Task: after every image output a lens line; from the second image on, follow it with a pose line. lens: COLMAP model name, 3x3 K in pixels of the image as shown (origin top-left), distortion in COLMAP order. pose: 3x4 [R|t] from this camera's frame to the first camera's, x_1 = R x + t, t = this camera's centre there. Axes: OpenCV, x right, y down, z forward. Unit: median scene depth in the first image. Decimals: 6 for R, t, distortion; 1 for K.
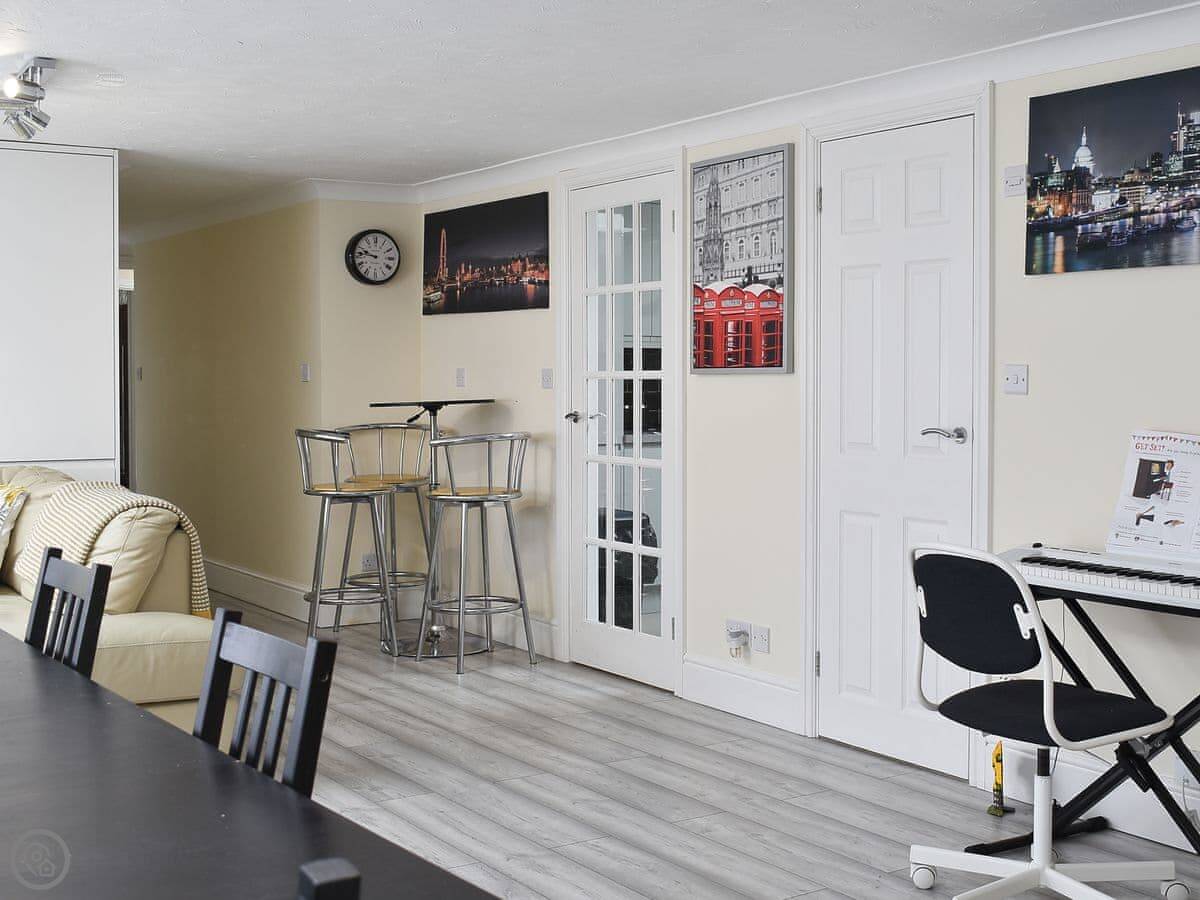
lens RADIAL K [[1552.4, 0, 634.5], [0, 1552.4, 425.8], [0, 0, 1]] dist [-0.090224, 0.027448]
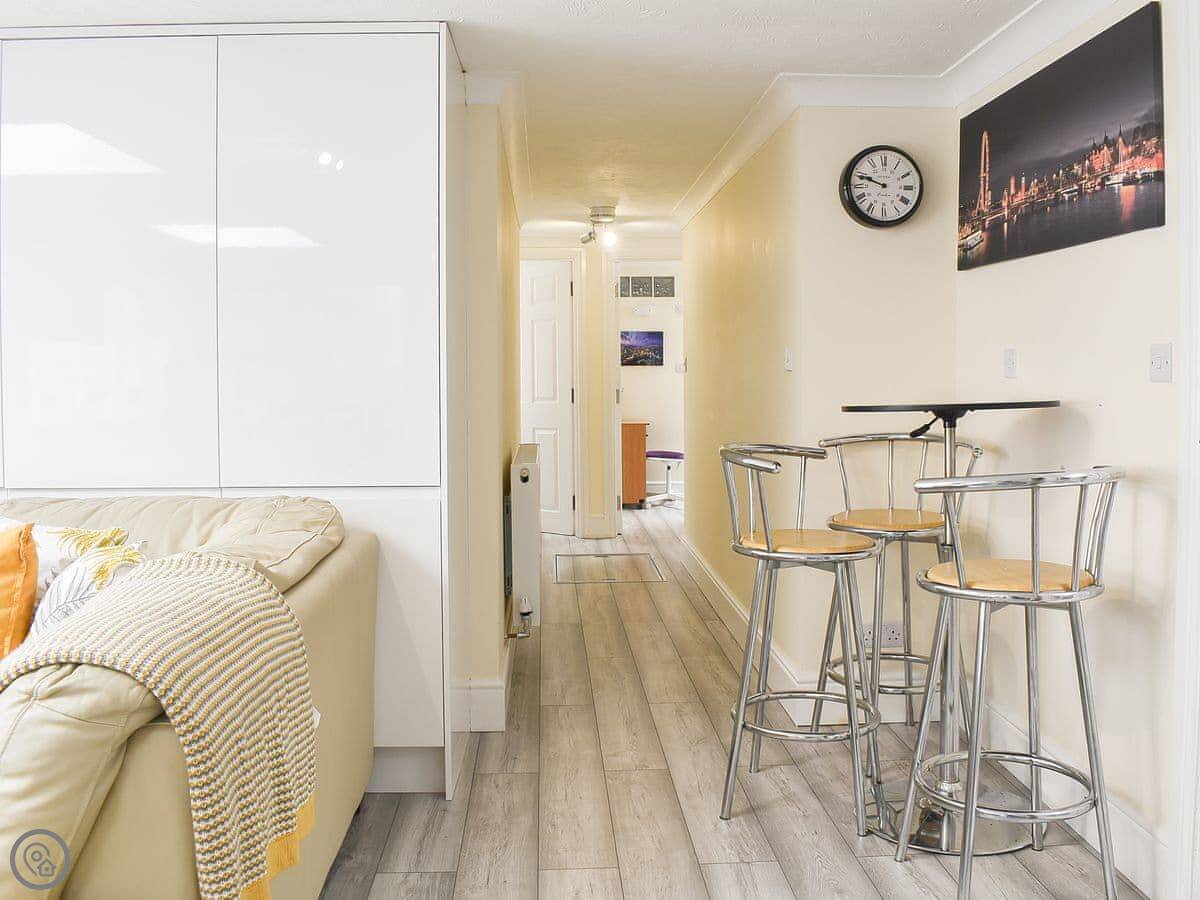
lens RADIAL K [[1095.1, 0, 596.8], [0, 1095.1, 405.4], [0, 0, 1]] dist [-0.095068, 0.011353]
pose [[0.858203, 0.014784, -0.513098, -0.033610], [-0.013861, 0.999888, 0.005627, -0.015437], [0.513124, 0.002283, 0.858312, 0.576948]]
